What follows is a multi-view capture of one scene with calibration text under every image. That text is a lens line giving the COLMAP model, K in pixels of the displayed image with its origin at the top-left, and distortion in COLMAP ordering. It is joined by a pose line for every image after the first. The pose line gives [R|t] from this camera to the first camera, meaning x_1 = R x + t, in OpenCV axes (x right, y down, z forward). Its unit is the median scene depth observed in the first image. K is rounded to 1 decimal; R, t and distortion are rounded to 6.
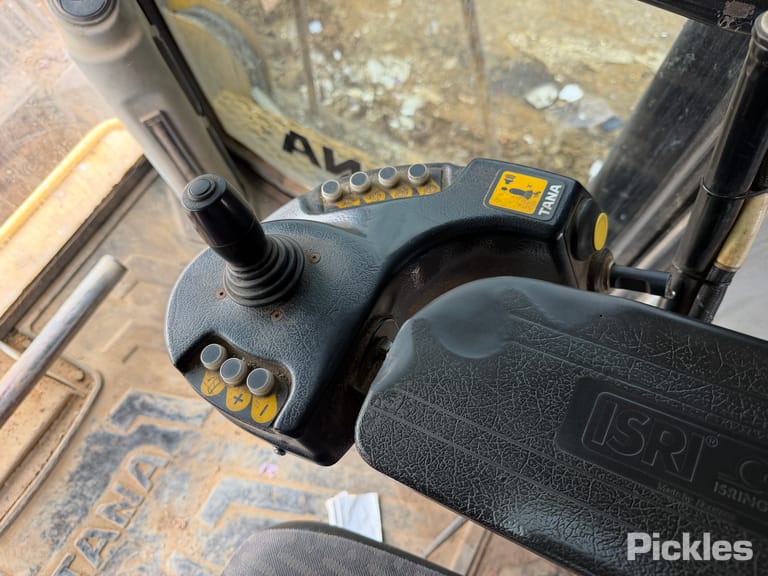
lens RADIAL K [[560.0, 0, 381.3], [0, 560.0, 287.2], [0, 0, 1]] dist [-0.024777, -0.000378]
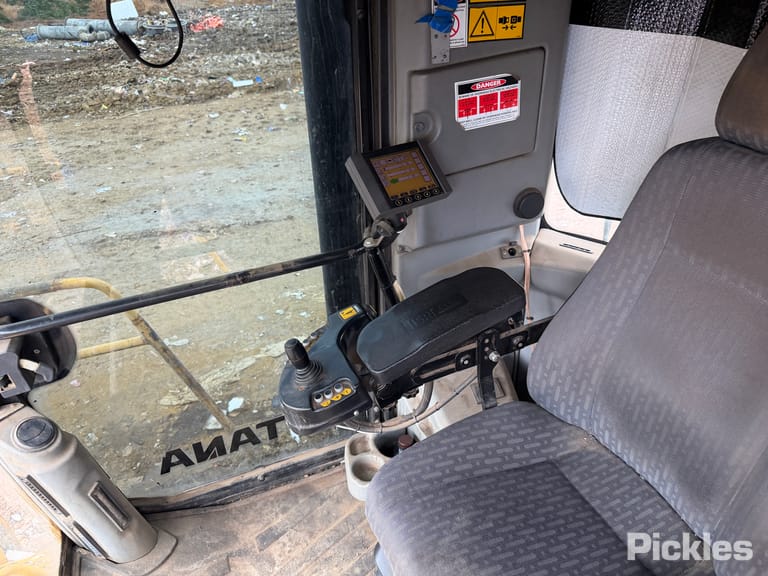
lens RADIAL K [[538.1, 0, 385.8], [0, 538.1, 287.1], [0, 0, 1]] dist [0.065183, -0.089405]
pose [[0.612854, -0.427888, 0.664321, -0.600960], [0.731258, 0.625698, -0.271594, 0.274594], [-0.299452, 0.652238, 0.696358, -0.494103]]
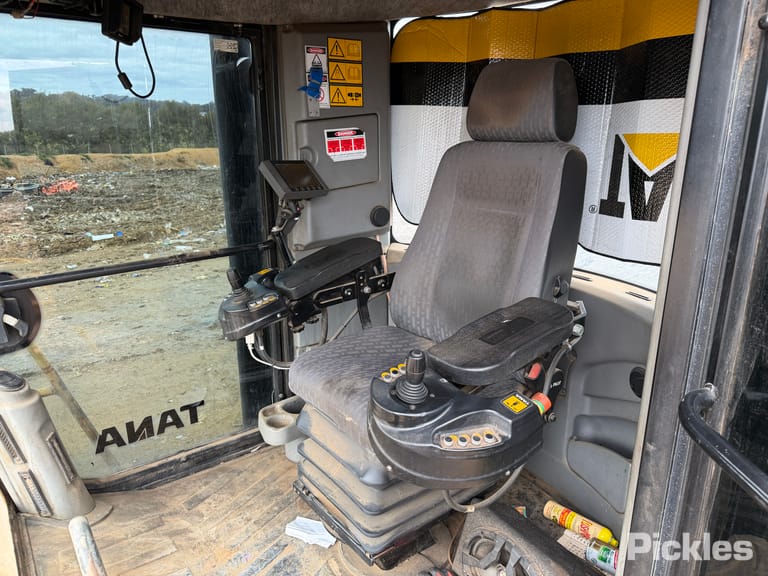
lens RADIAL K [[555.5, 0, 381.4], [0, 555.5, 303.2], [0, 0, 1]] dist [0.004551, -0.006529]
pose [[0.403801, -0.264745, 0.875703, -1.262125], [0.837552, 0.492062, -0.237448, 0.681672], [-0.368037, 0.829328, 0.420432, -0.393288]]
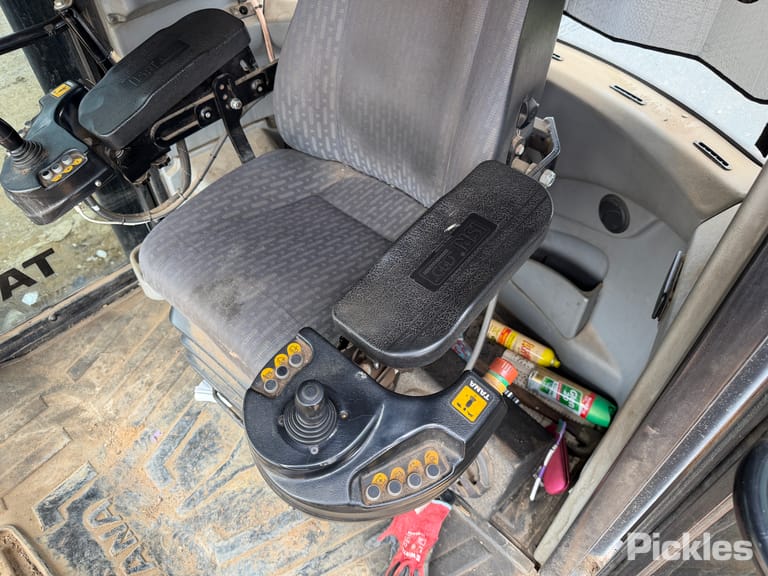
lens RADIAL K [[537.3, 0, 381.8], [0, 537.3, 287.1], [0, 0, 1]] dist [0.036317, -0.047315]
pose [[0.249458, -0.721576, 0.645832, -0.685191], [0.890202, 0.433399, 0.140381, 0.493335], [-0.381198, 0.539902, 0.750463, -0.427186]]
